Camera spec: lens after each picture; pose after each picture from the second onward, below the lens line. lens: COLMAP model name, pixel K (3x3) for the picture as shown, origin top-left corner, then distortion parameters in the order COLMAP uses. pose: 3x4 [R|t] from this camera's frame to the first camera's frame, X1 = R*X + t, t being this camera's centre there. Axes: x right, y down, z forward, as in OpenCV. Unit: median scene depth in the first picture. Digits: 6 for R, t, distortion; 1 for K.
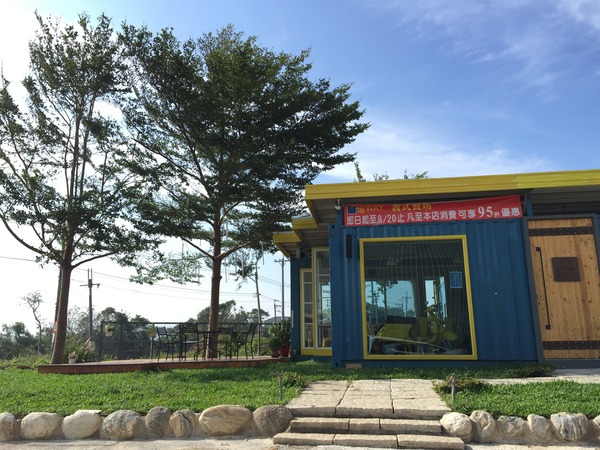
lens RADIAL K [[520.9, 0, 300.0], [0, 520.9, 225.0], [0, 0, 1]] dist [0.006678, -0.004379]
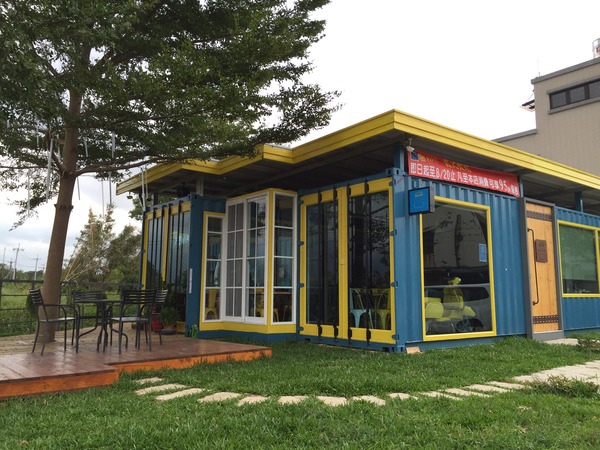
lens RADIAL K [[520.9, 0, 300.0], [0, 520.9, 225.0], [0, 0, 1]] dist [0.006678, -0.004379]
pose [[0.686935, 0.107609, 0.718707, -0.608463], [-0.172632, 0.984830, 0.017545, 0.097418], [-0.705917, -0.136124, 0.695091, 0.590778]]
